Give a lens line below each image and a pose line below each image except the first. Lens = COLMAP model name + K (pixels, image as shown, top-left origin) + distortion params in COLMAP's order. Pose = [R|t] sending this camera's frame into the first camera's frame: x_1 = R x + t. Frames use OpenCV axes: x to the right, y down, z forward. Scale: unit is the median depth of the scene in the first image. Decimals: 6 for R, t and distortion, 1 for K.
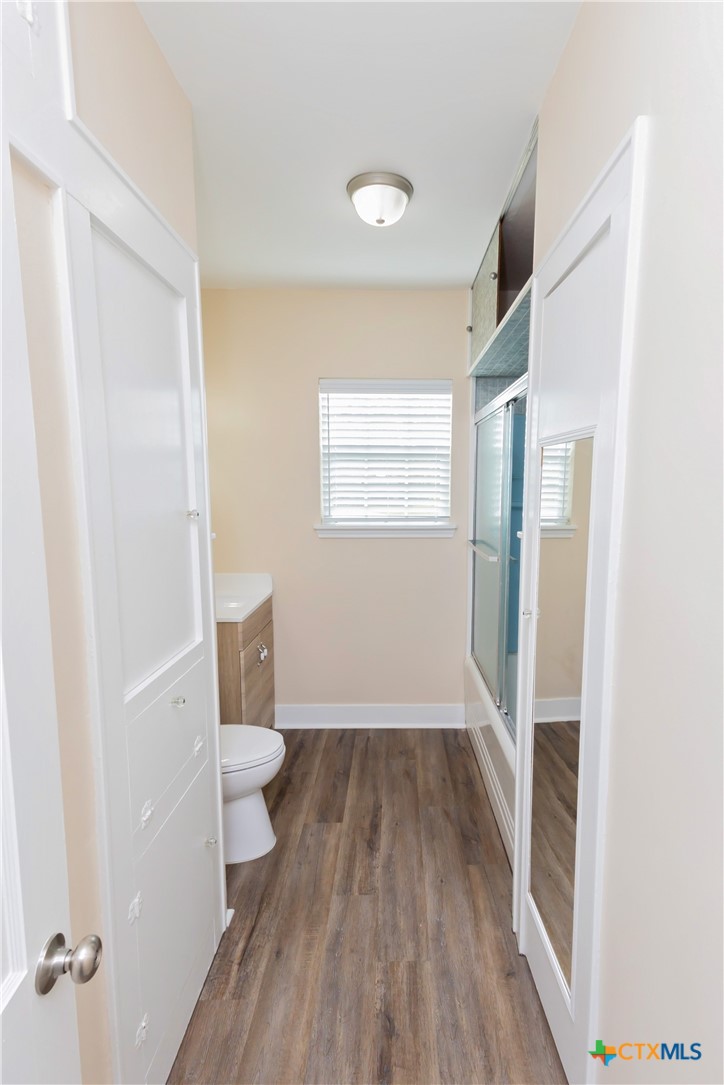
lens RADIAL K [[507.8, 0, 370.4], [0, 507.8, 543.4], [0, 0, 1]] dist [0.008640, -0.002427]
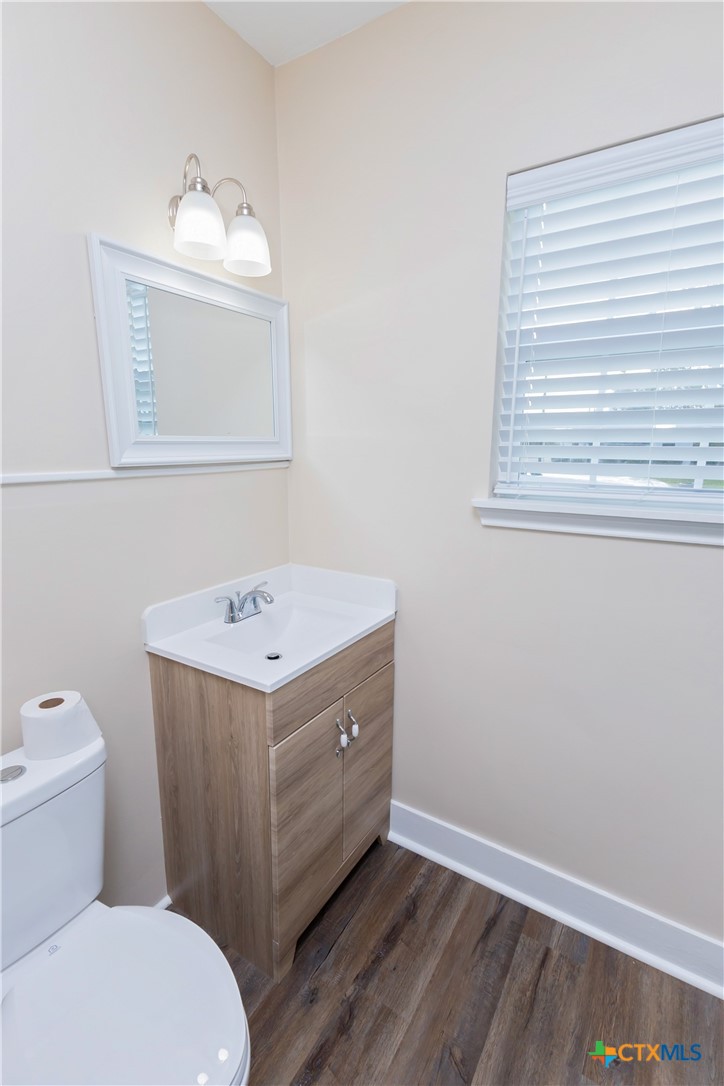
lens RADIAL K [[508.2, 0, 357.1], [0, 508.2, 541.1], [0, 0, 1]] dist [0.008640, -0.002427]
pose [[0.871498, 0.099620, -0.480173, 0.036530], [-0.065689, 0.994040, 0.087006, -0.034757], [0.485979, -0.044283, 0.872848, 0.578113]]
